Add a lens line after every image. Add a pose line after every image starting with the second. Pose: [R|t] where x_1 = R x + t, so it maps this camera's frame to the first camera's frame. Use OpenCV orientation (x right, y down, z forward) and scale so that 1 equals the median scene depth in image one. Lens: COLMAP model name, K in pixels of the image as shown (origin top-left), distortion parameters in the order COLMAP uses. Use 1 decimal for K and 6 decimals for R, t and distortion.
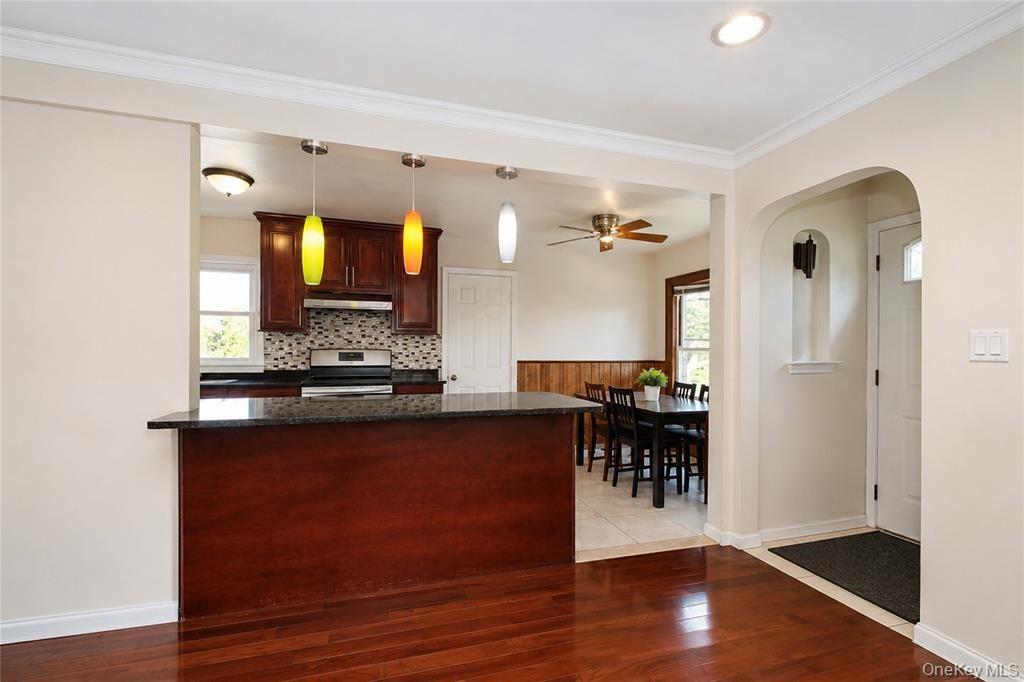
lens RADIAL K [[441.0, 0, 512.9], [0, 441.0, 353.6], [0, 0, 1]] dist [-0.000224, -0.000072]
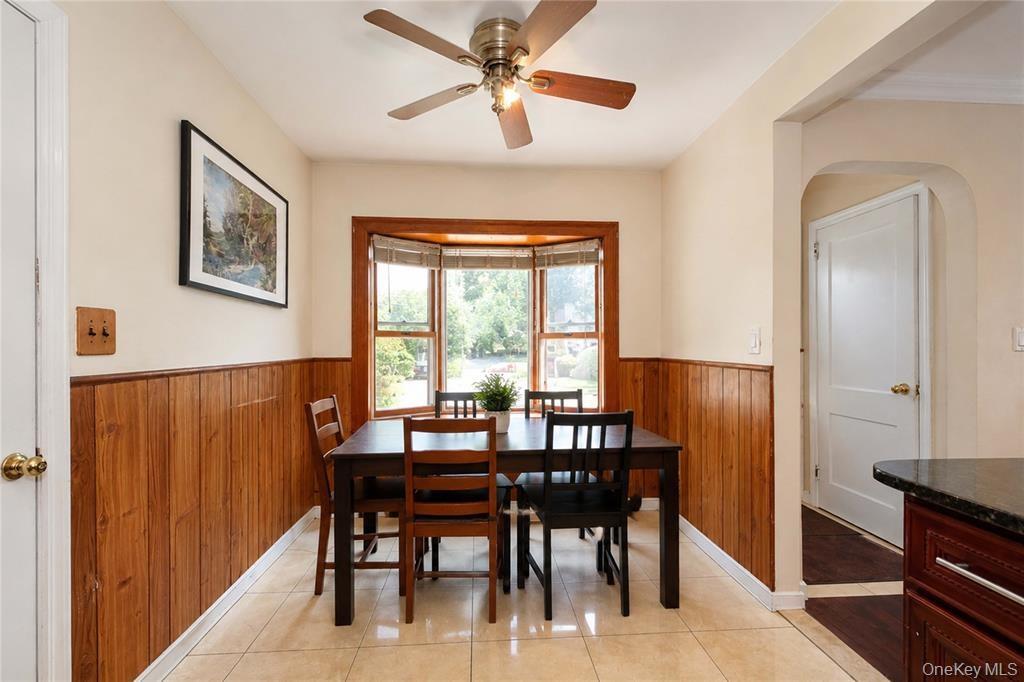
lens RADIAL K [[441.0, 0, 512.9], [0, 441.0, 353.6], [0, 0, 1]] dist [-0.000224, -0.000072]
pose [[0.211358, -0.026641, 0.977046, -0.191599], [-0.002092, 0.999614, 0.027709, -0.004524], [-0.977407, -0.007901, 0.211220, 0.734568]]
